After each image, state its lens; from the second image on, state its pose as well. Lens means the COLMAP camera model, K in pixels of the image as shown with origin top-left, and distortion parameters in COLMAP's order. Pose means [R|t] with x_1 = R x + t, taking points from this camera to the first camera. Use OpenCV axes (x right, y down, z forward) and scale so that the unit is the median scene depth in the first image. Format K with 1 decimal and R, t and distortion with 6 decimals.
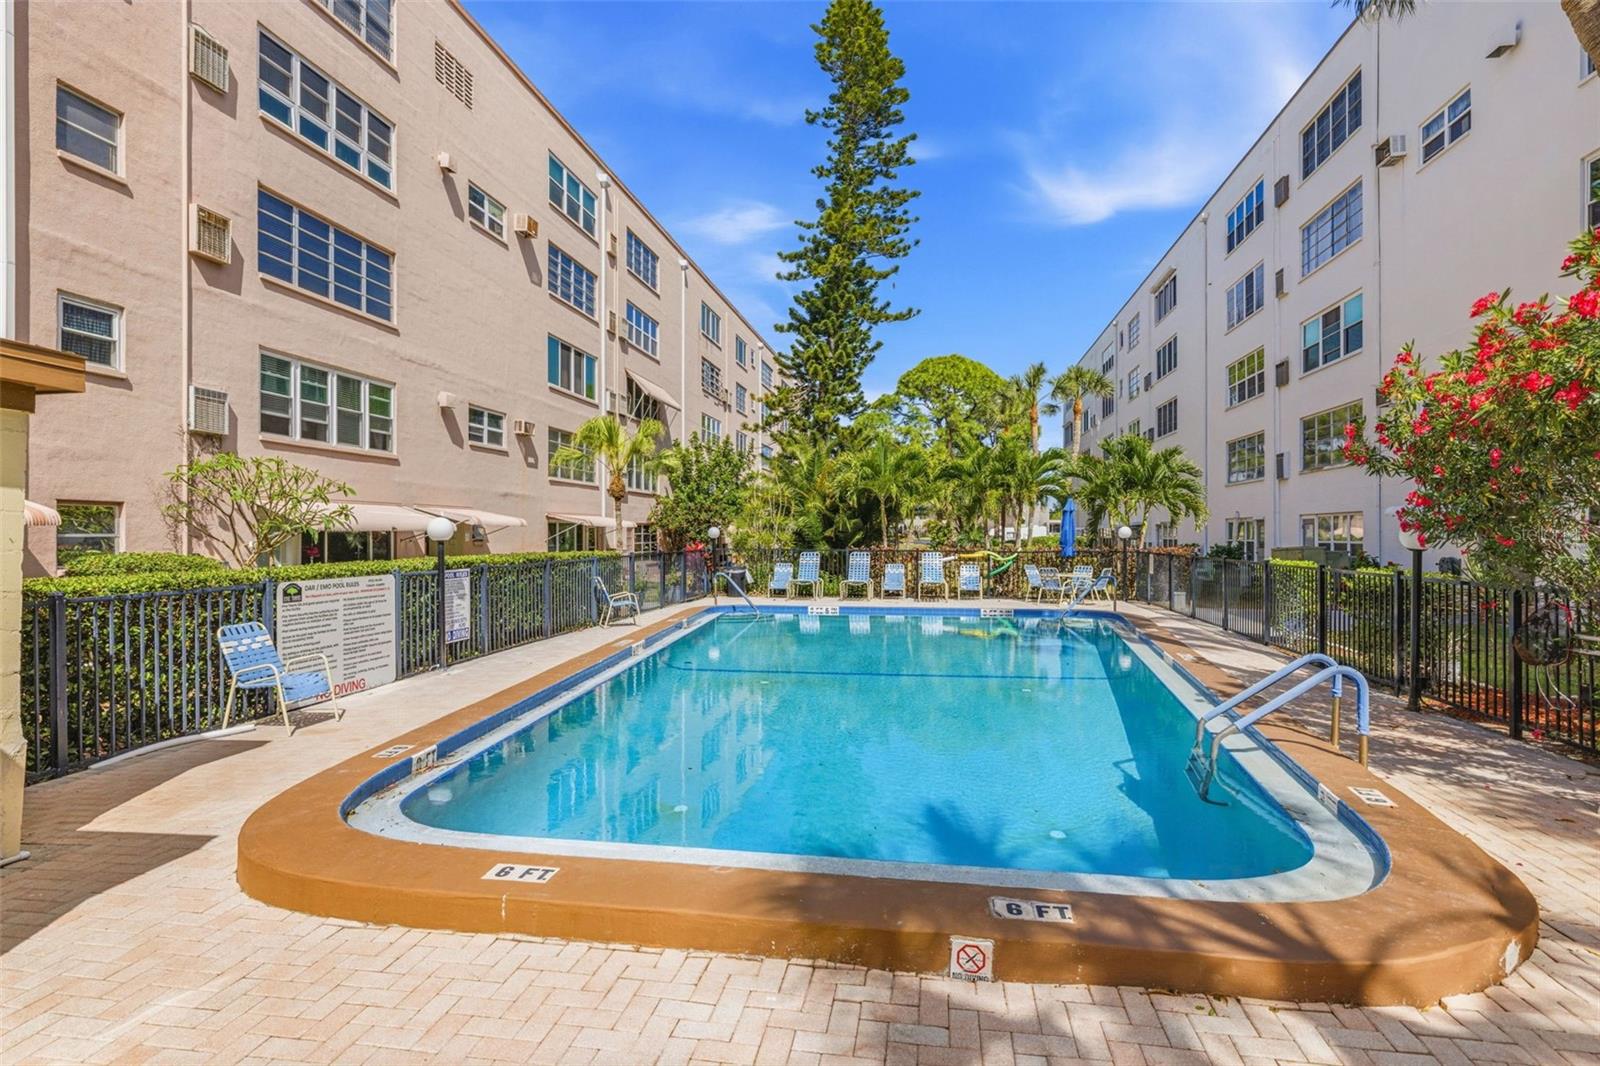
lens RADIAL K [[826.2, 0, 791.1], [0, 826.2, 523.4], [0, 0, 1]] dist [0.000079, 0.000329]
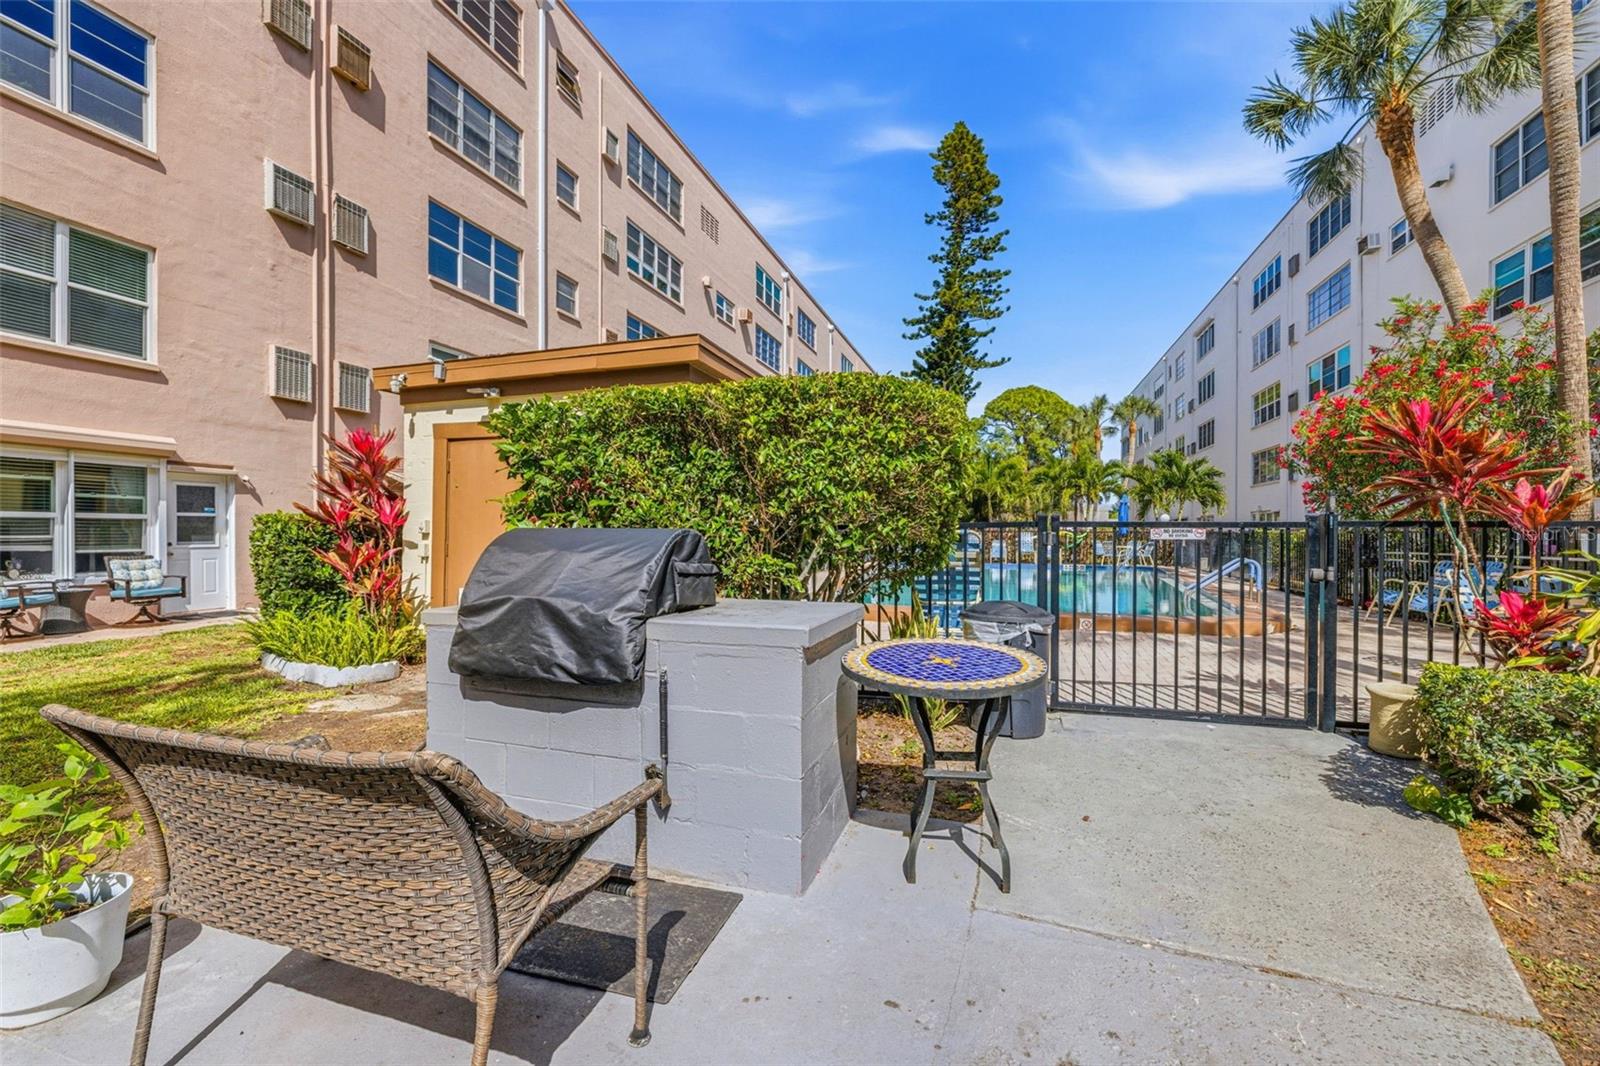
lens RADIAL K [[671.8, 0, 800.0], [0, 671.8, 530.9], [0, 0, 1]] dist [0.000691, 0.000057]
pose [[0.991902, 0.002605, -0.126977, -0.047896], [-0.000938, 0.999913, 0.013188, 0.011024], [0.127000, -0.012963, 0.991818, -0.148566]]
